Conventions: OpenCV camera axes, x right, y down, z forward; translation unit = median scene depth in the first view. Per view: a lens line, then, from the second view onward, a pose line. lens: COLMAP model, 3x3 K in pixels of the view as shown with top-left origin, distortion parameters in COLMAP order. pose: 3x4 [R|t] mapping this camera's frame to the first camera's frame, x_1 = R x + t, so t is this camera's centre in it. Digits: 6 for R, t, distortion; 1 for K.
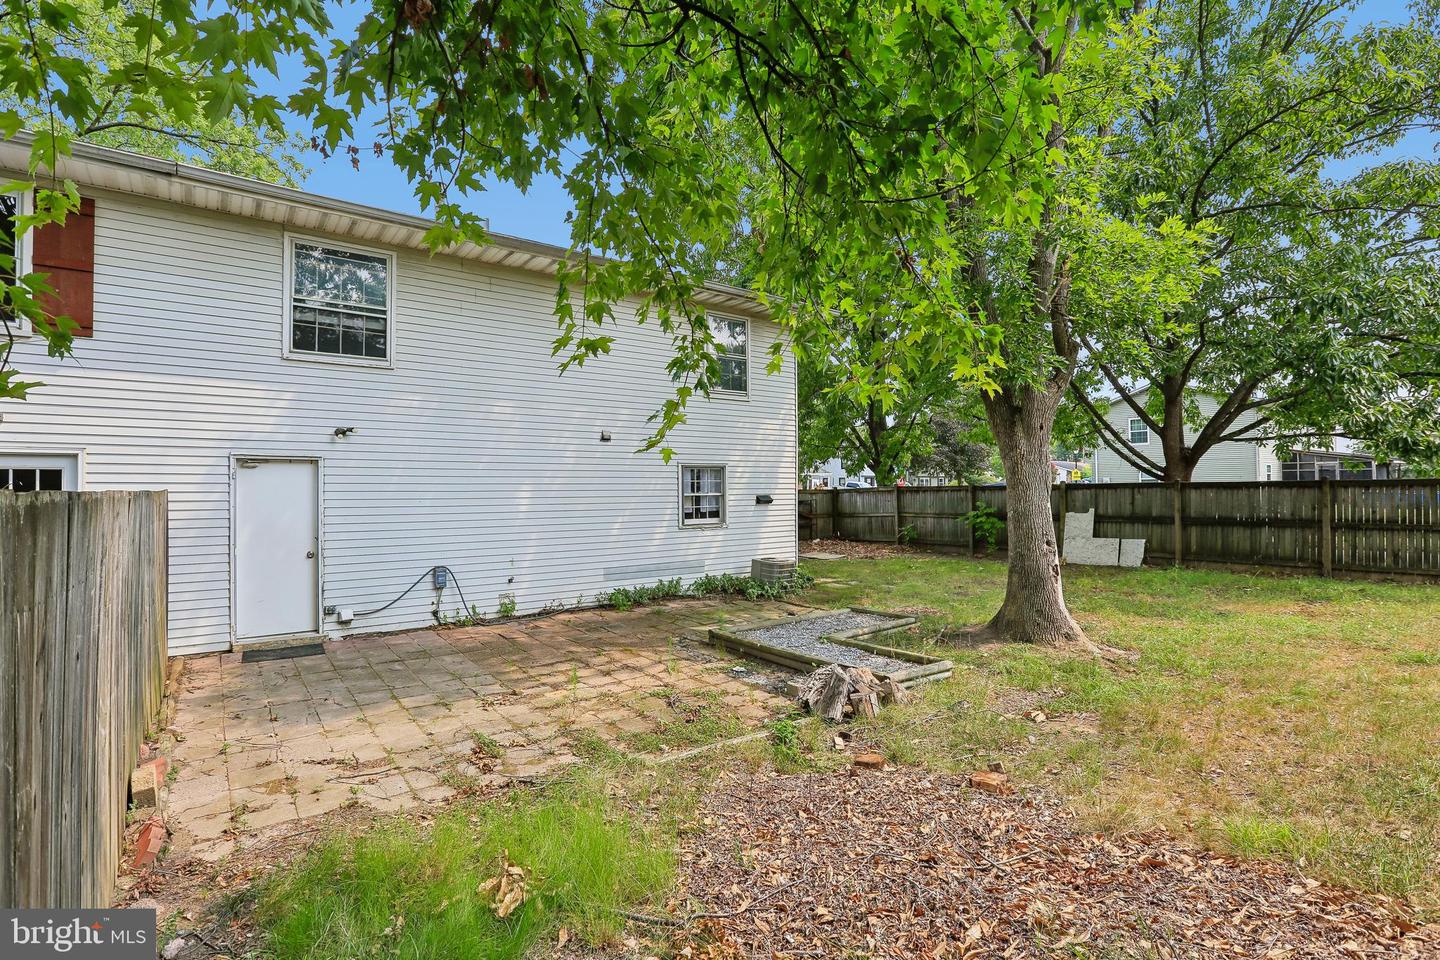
lens RADIAL K [[660.8, 0, 719.1], [0, 660.8, 475.0], [0, 0, 1]] dist [-0.062655, 0.032020]
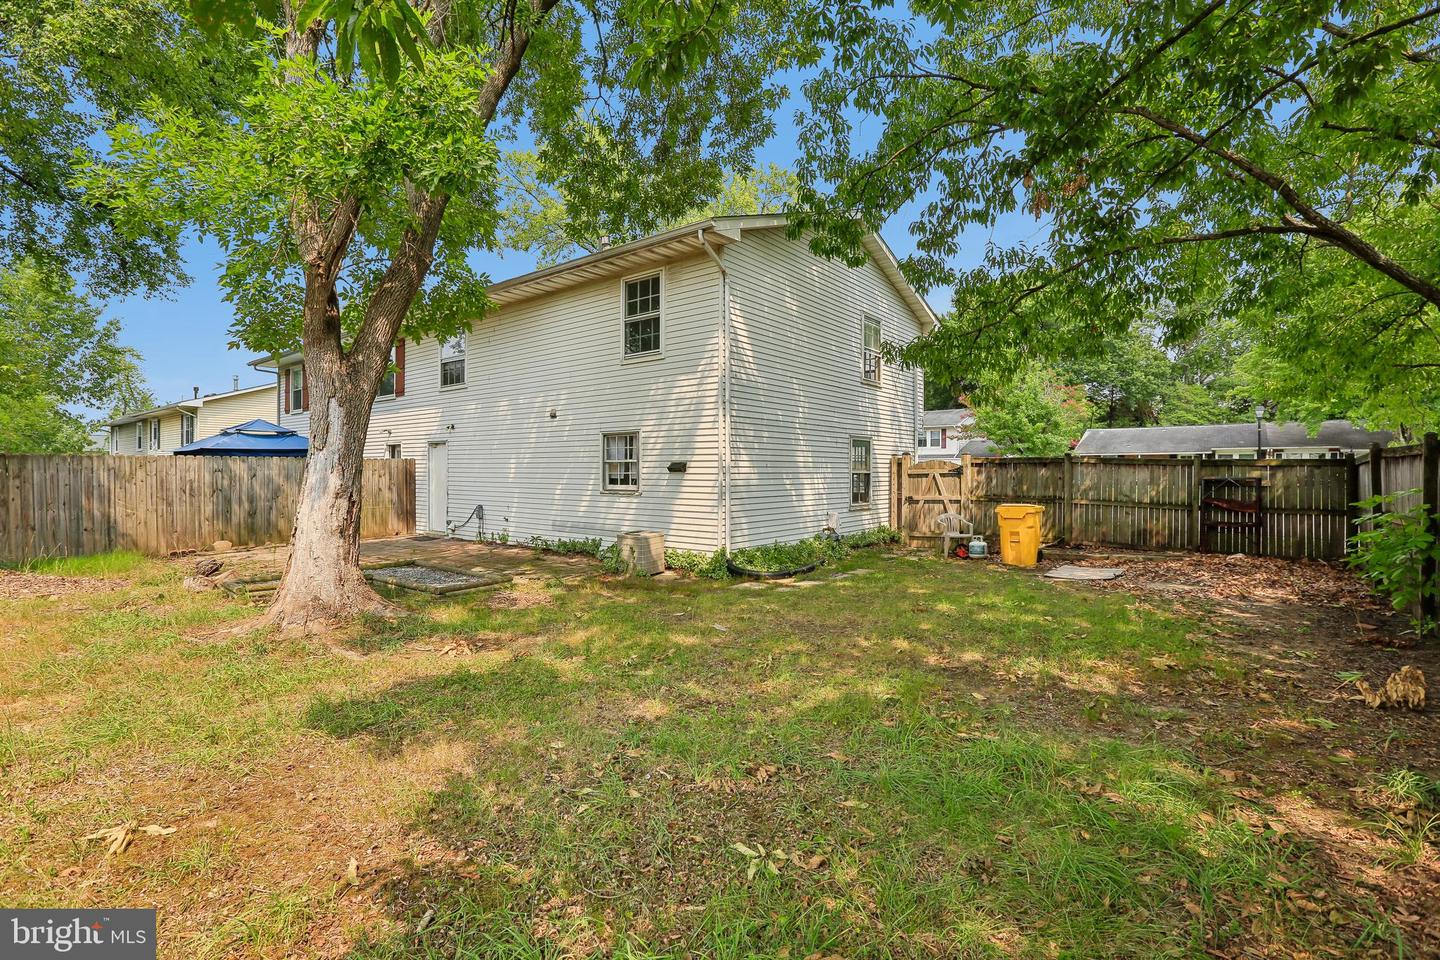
lens RADIAL K [[660.8, 0, 719.1], [0, 660.8, 475.0], [0, 0, 1]] dist [-0.062655, 0.032020]
pose [[0.257699, 0.011948, -0.966151, 1.198324], [0.015848, 0.999737, 0.016591, 0.043720], [0.966095, -0.019587, 0.257442, 1.065582]]
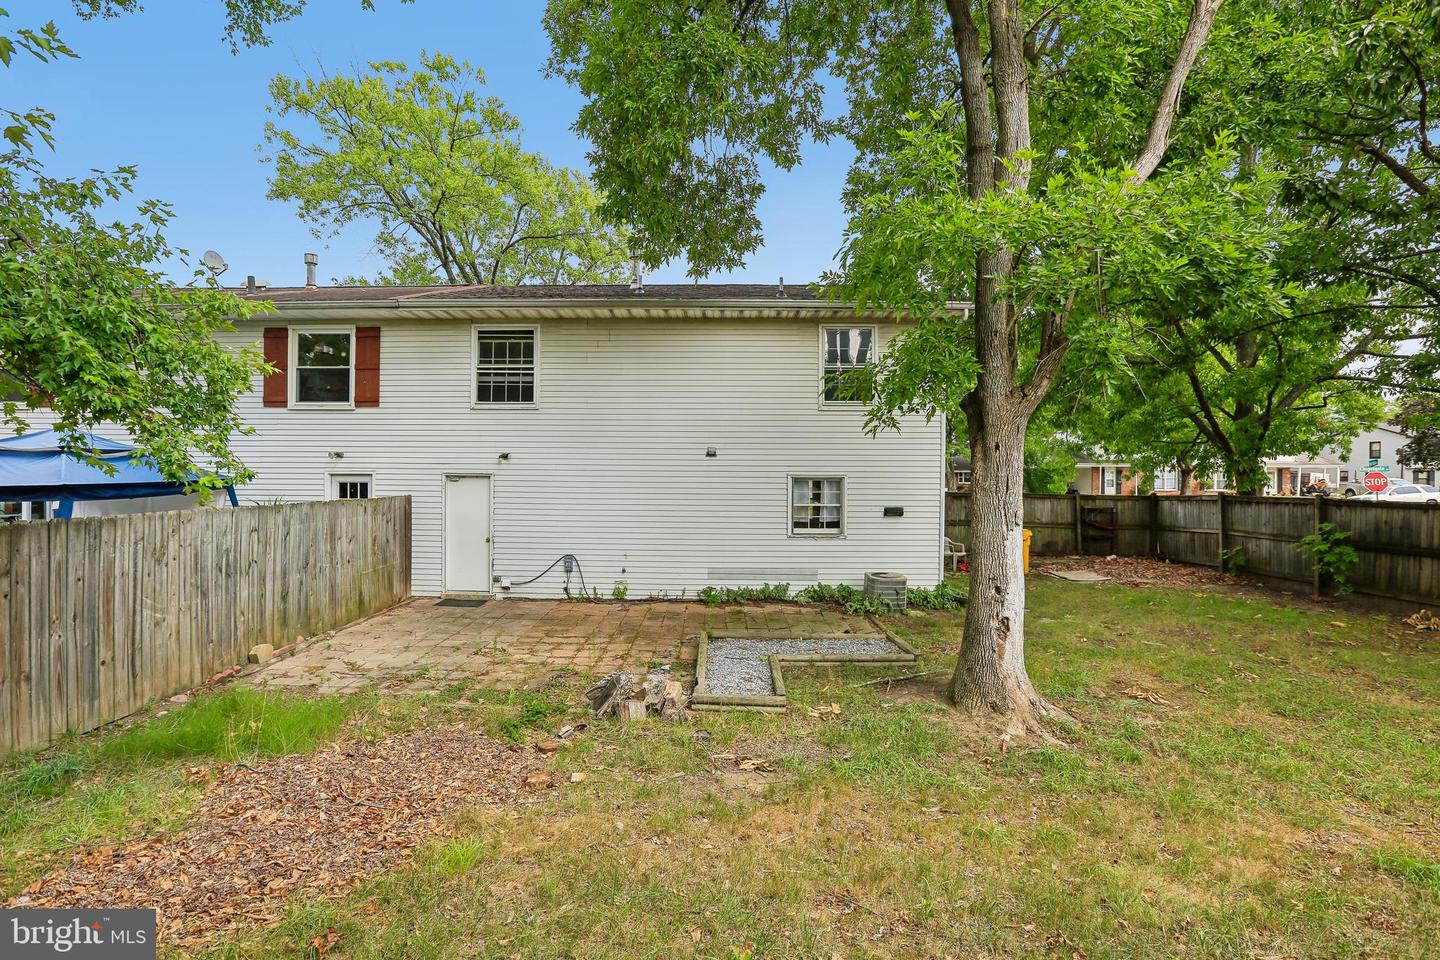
lens RADIAL K [[660.8, 0, 719.1], [0, 660.8, 475.0], [0, 0, 1]] dist [-0.062655, 0.032020]
pose [[0.794492, 0.009401, -0.607201, 0.575895], [0.000010, 0.999880, 0.015494, -0.040121], [0.607274, -0.012316, 0.794397, 0.111084]]
